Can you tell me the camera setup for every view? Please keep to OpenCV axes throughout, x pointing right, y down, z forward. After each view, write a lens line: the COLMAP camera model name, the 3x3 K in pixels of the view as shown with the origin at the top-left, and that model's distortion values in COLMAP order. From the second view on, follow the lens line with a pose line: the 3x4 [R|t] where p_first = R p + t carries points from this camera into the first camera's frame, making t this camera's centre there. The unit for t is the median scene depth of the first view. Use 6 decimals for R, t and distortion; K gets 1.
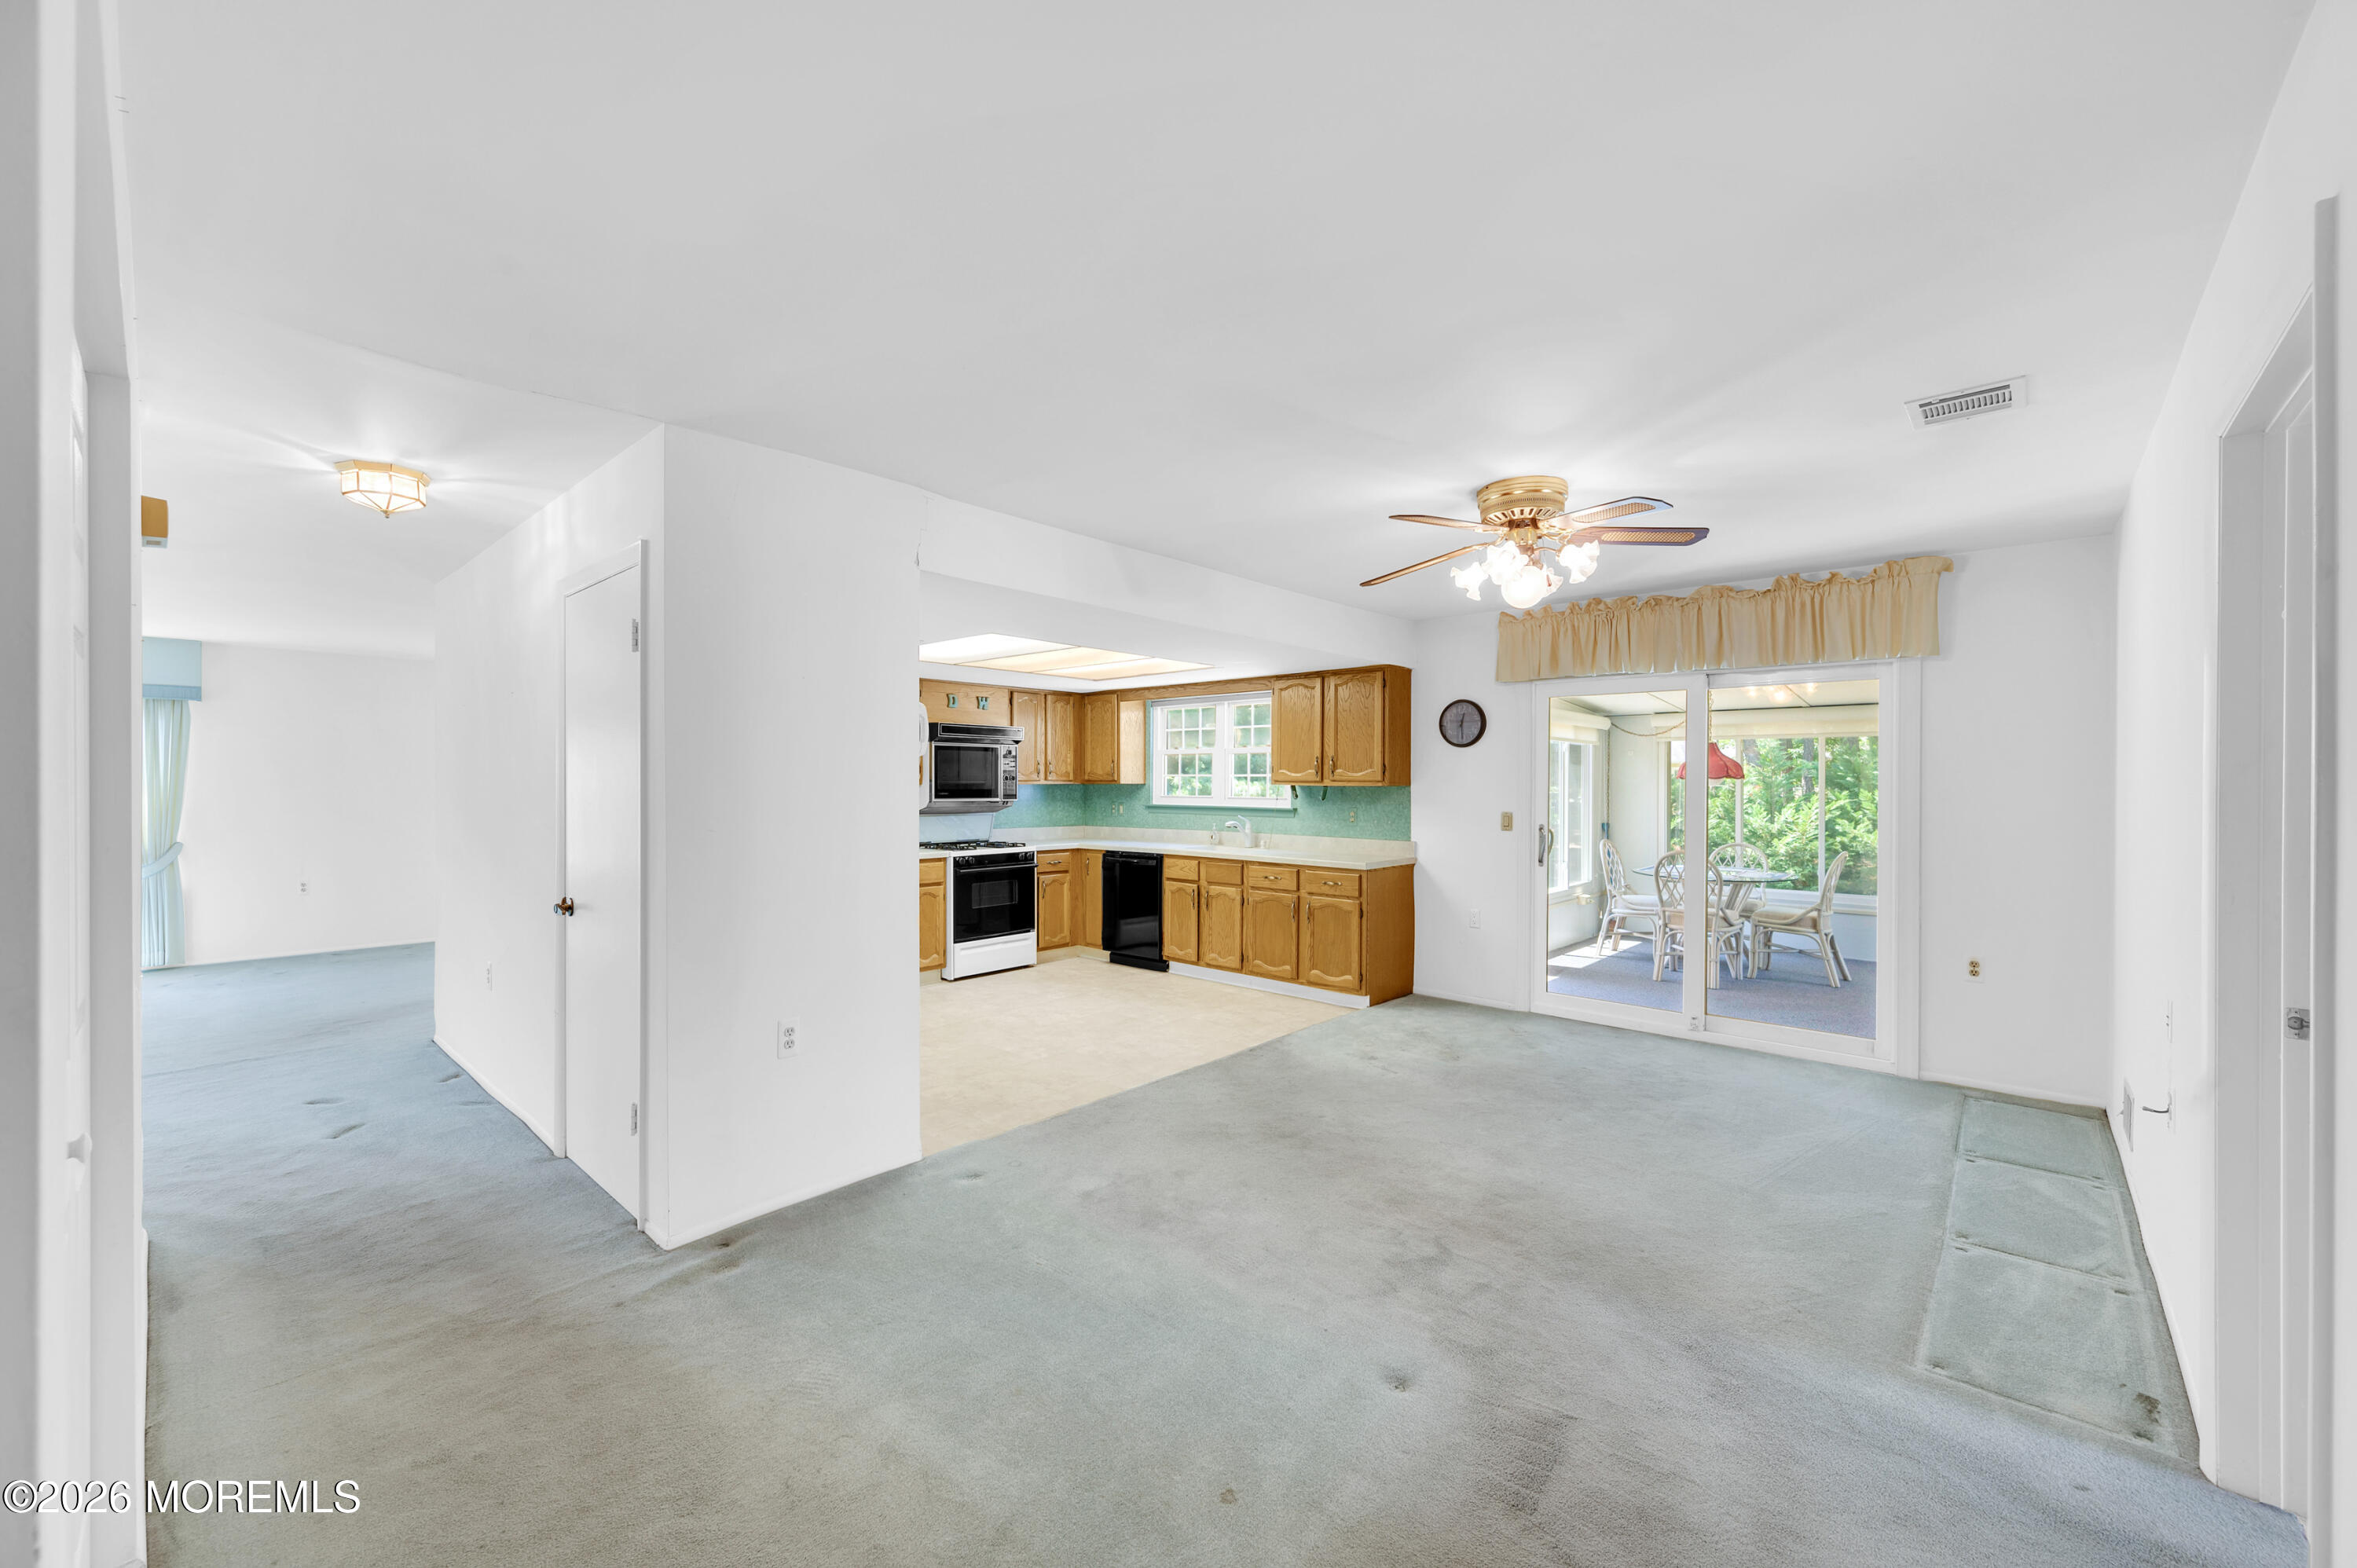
lens RADIAL K [[942.2, 0, 1169.8], [0, 942.2, 785.0], [0, 0, 1]] dist [0.000834, 0.000525]
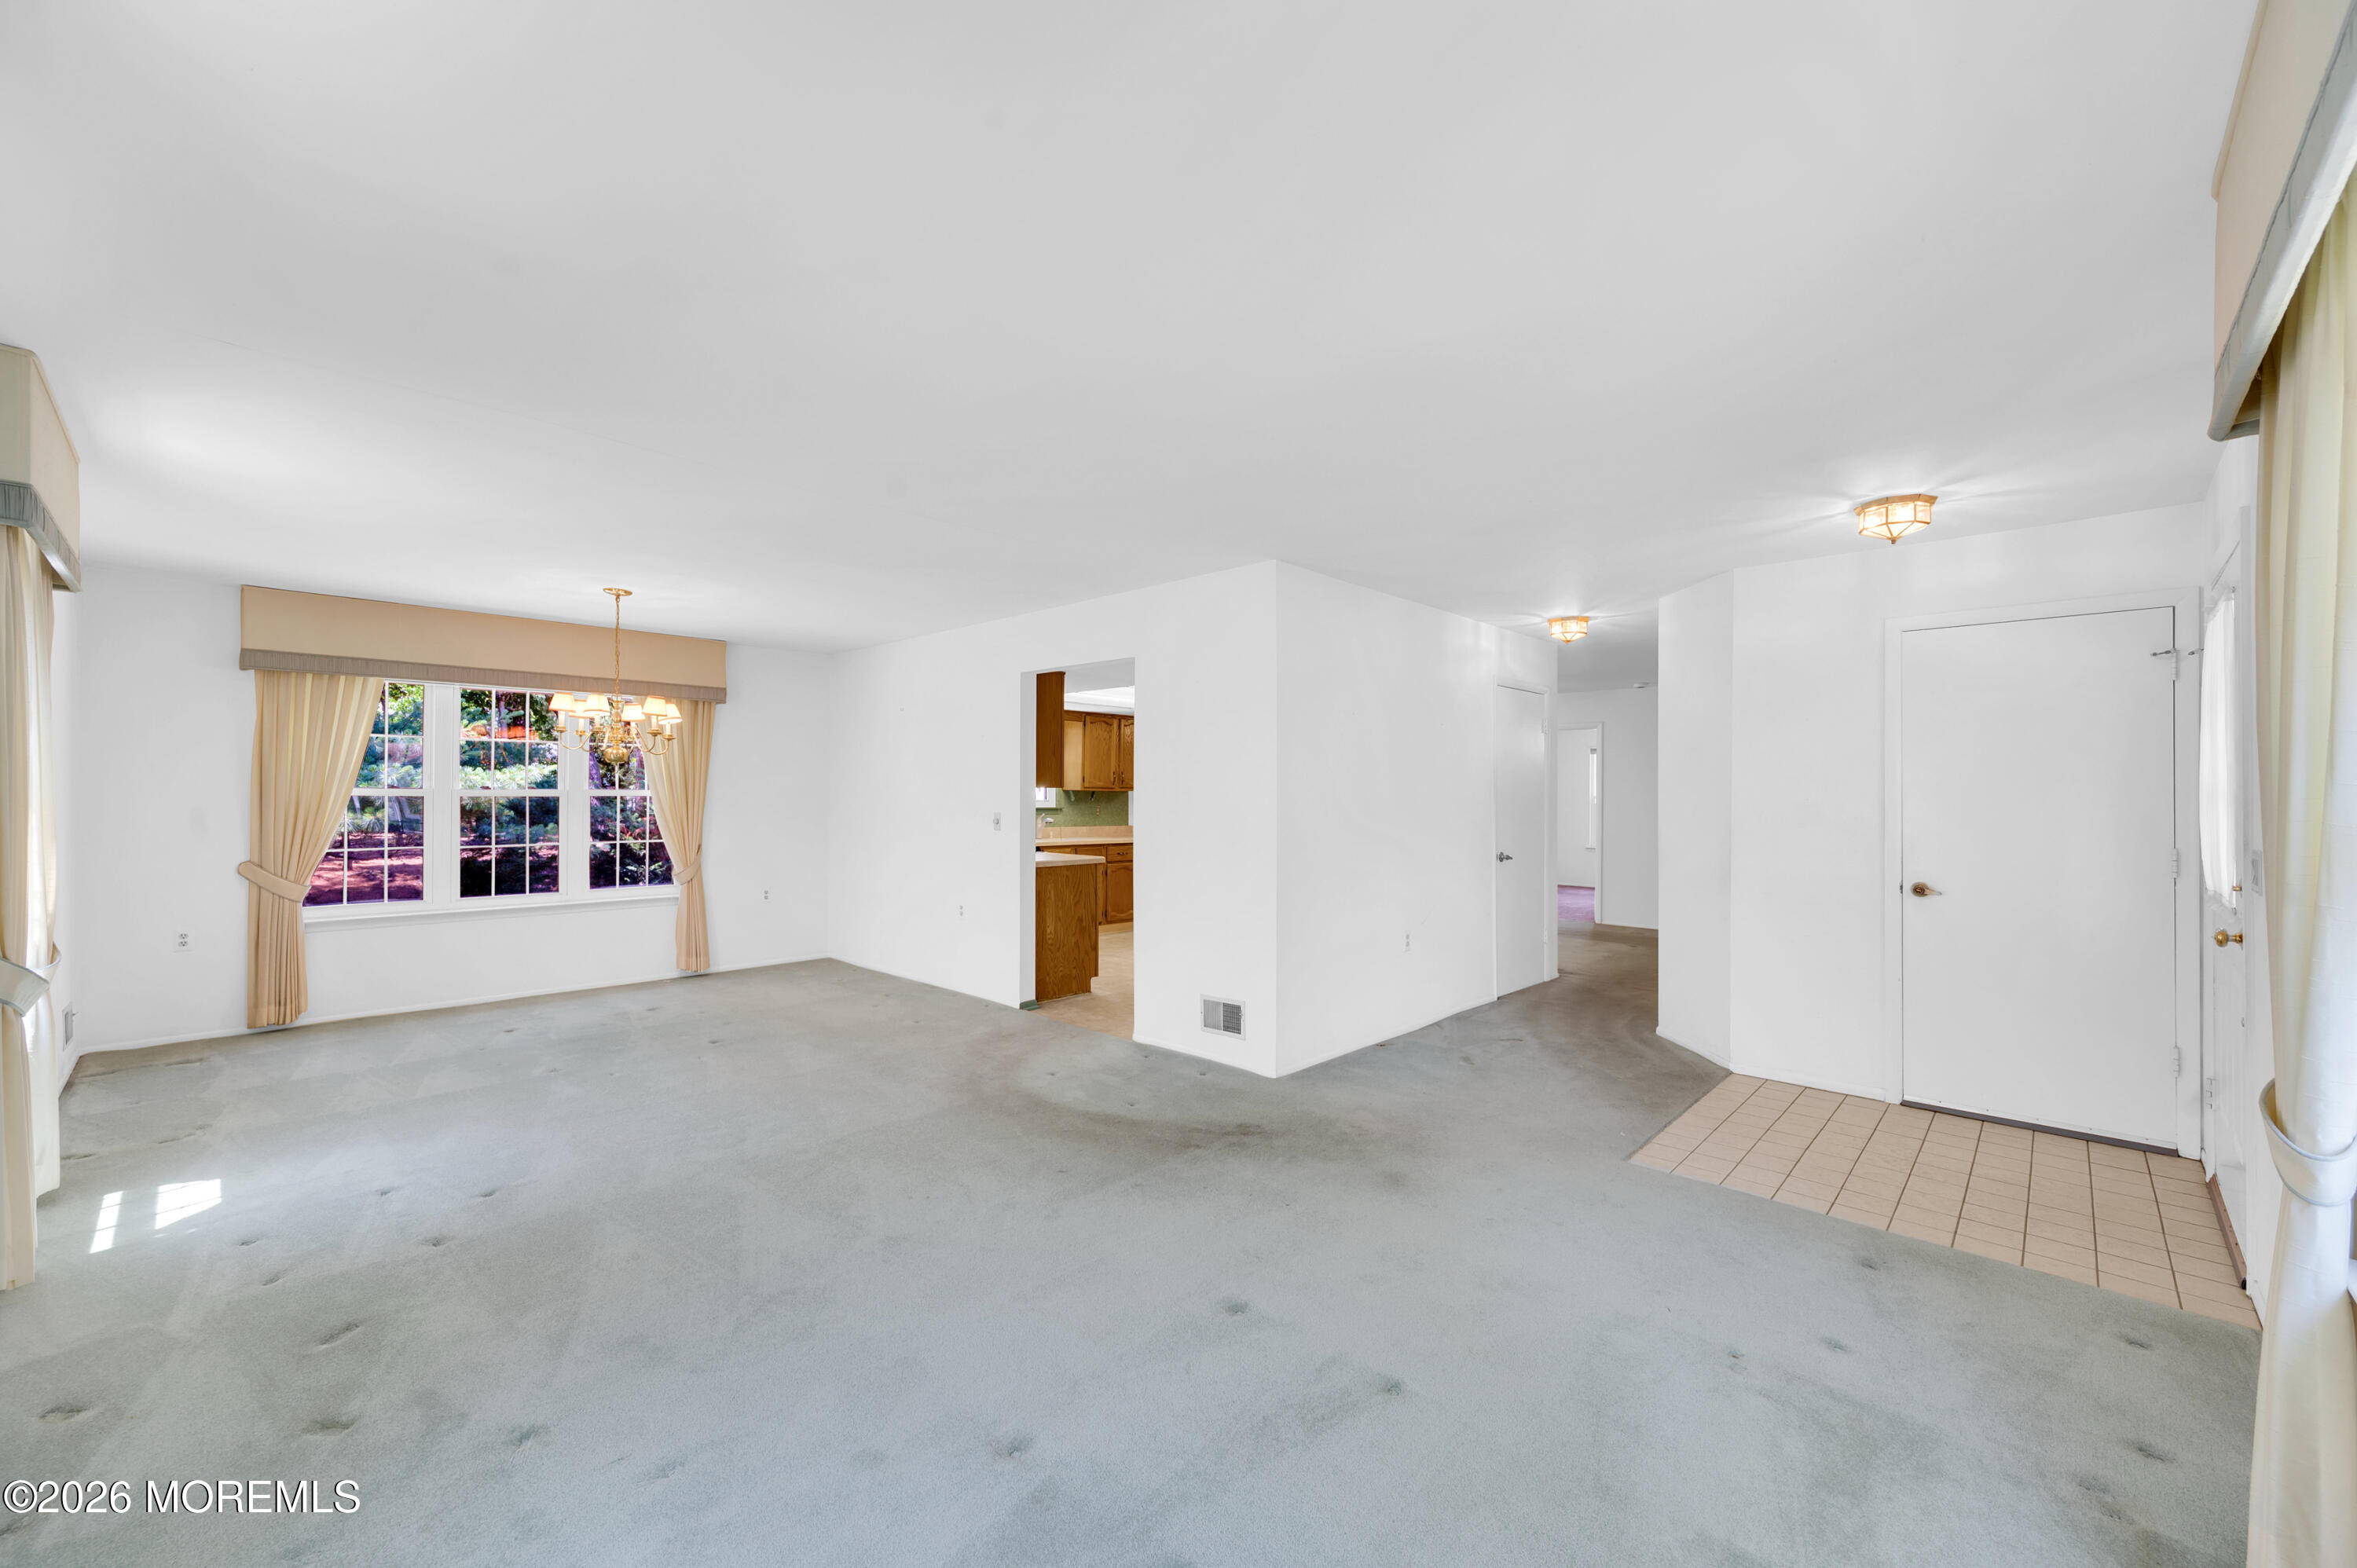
lens RADIAL K [[942.2, 0, 1179.7], [0, 942.2, 790.8], [0, 0, 1]] dist [0.000834, 0.000525]
pose [[0.025374, 0.001637, 0.999677, -1.200434], [-0.002006, 0.999997, -0.001587, 0.002224], [-0.999676, -0.001965, 0.025377, 0.772048]]
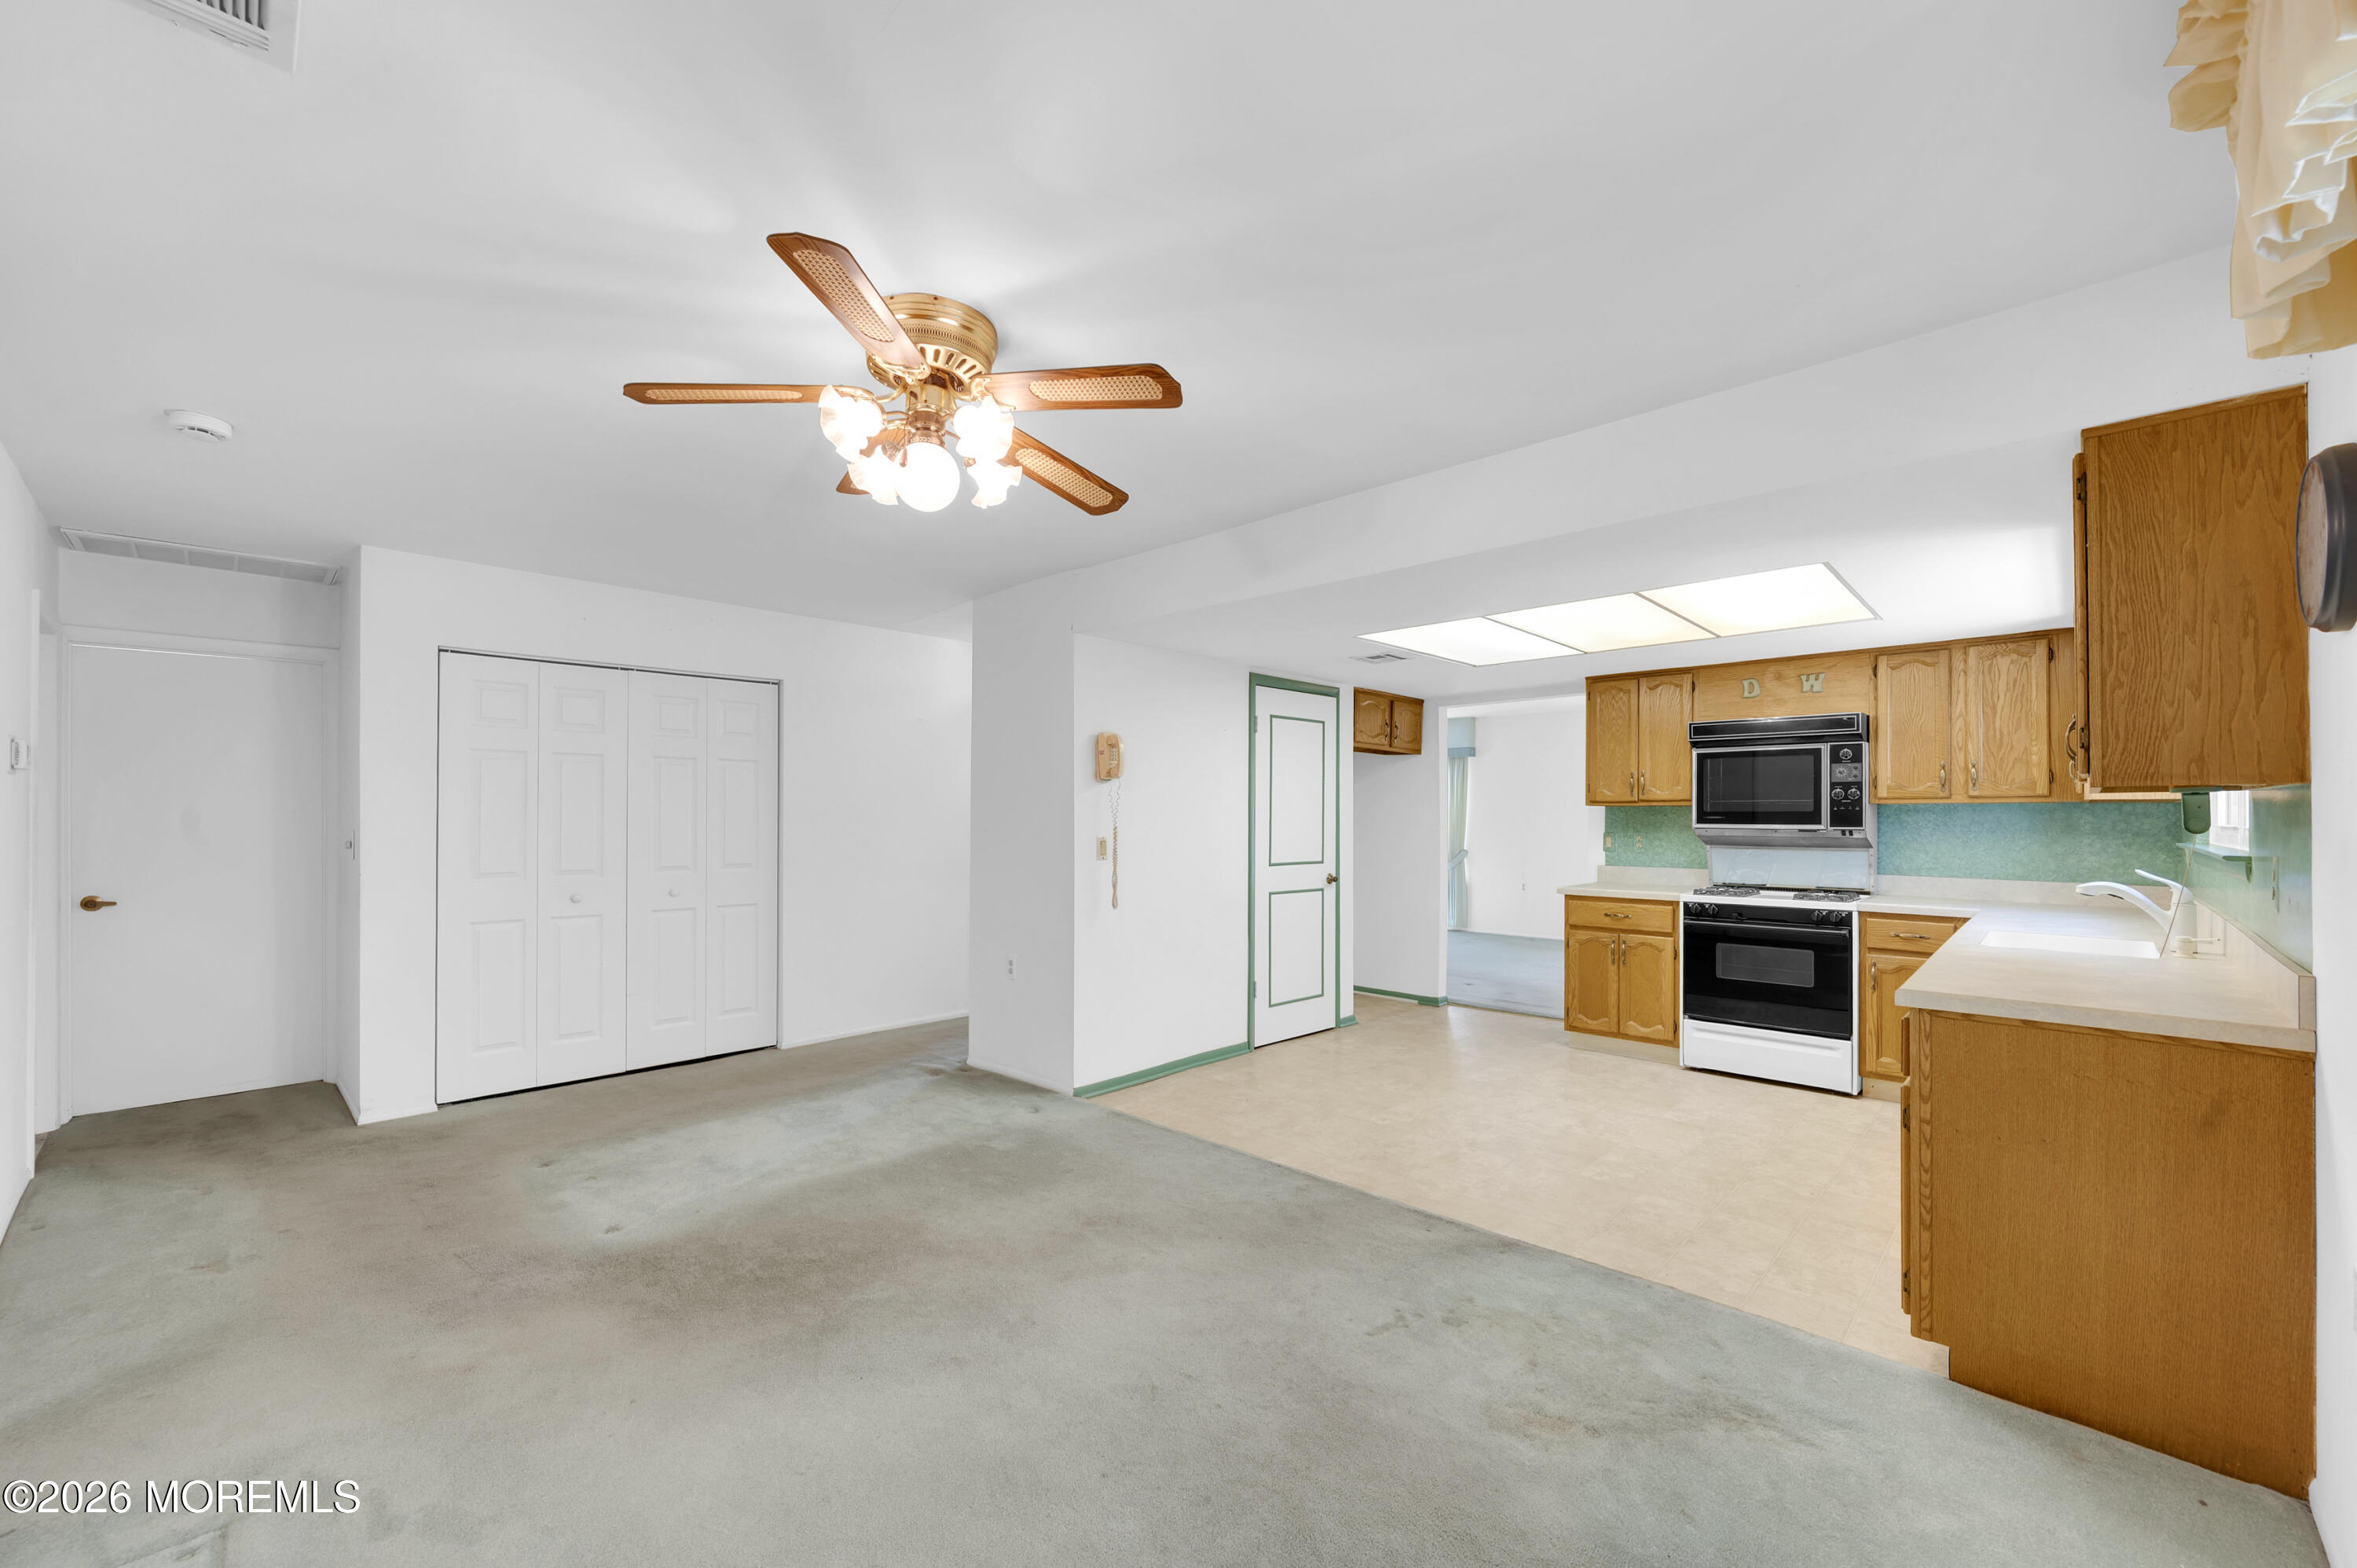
lens RADIAL K [[942.2, 0, 1178.3], [0, 942.2, 817.7], [0, 0, 1]] dist [0.000834, 0.000525]
pose [[-0.032579, -0.000722, -0.999469, 0.494911], [-0.004390, 0.999990, -0.000580, 0.011307], [0.999460, 0.004368, -0.032581, 0.583580]]
